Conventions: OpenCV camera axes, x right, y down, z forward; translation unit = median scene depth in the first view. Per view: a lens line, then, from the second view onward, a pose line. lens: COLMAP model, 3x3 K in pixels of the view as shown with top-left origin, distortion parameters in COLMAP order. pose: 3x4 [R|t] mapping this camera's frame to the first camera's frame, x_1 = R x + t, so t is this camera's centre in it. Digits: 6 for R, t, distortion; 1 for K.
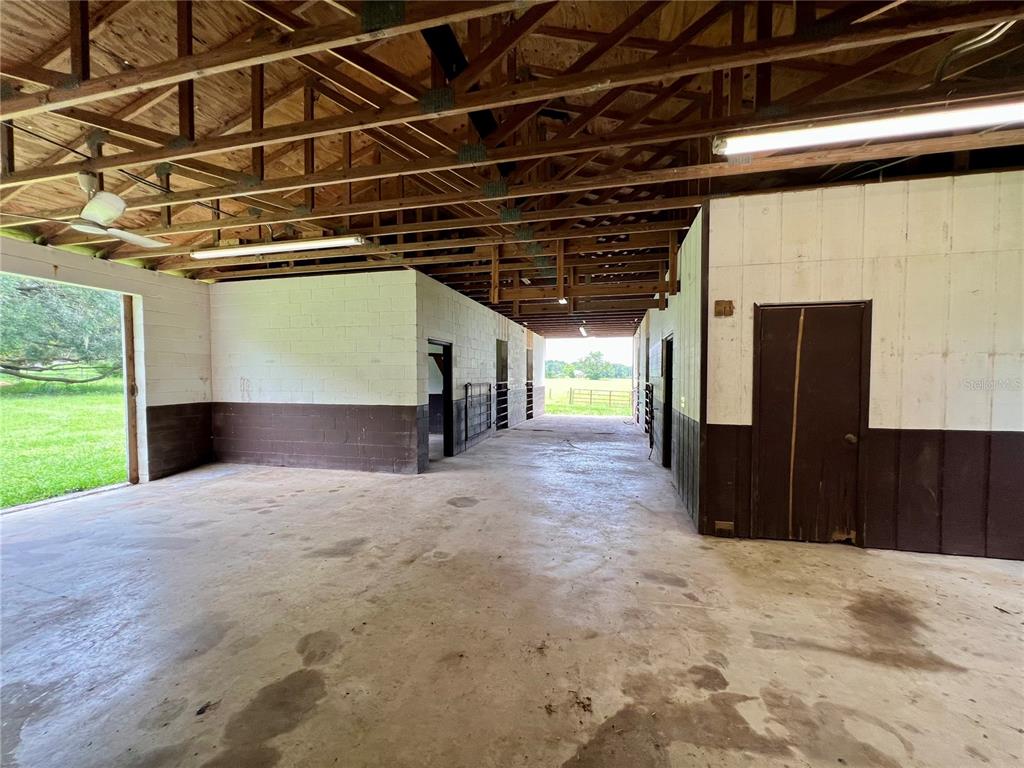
lens RADIAL K [[413.4, 0, 512.0], [0, 413.4, 384.0], [0, 0, 1]] dist [0.004655, 0.000244]
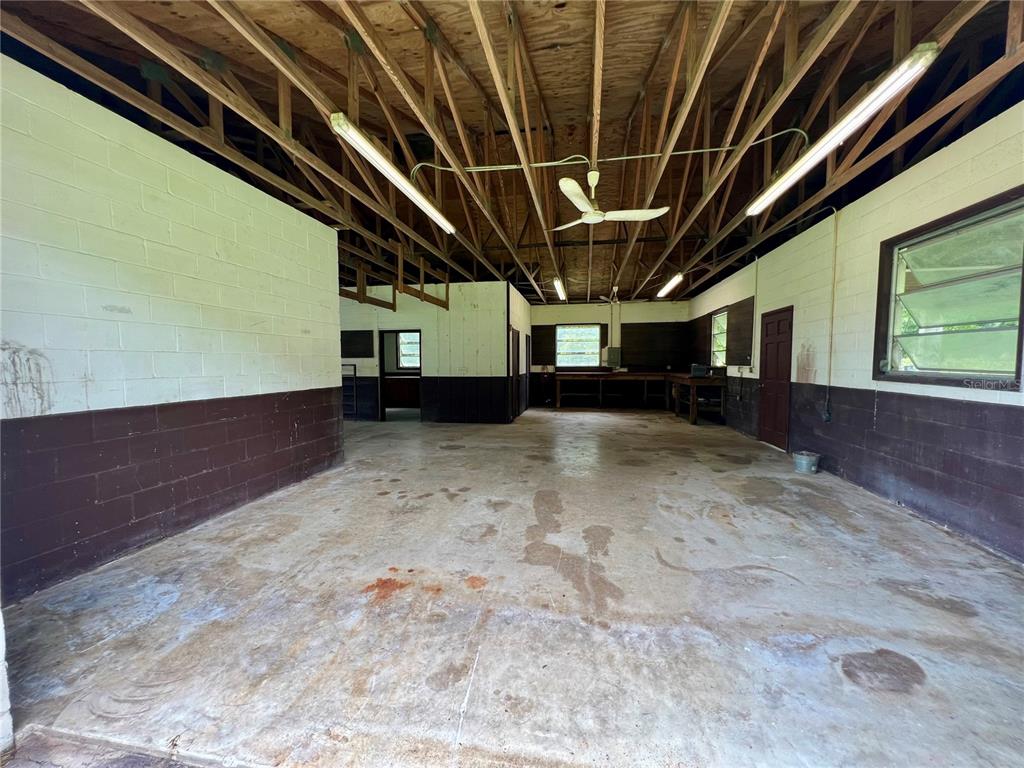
lens RADIAL K [[413.4, 0, 512.0], [0, 413.4, 384.0], [0, 0, 1]] dist [0.004655, 0.000244]
pose [[-0.067183, -0.052325, 0.996368, -1.375709], [0.027580, 0.998145, 0.054278, 0.012061], [-0.997359, 0.031127, -0.065615, 0.837006]]
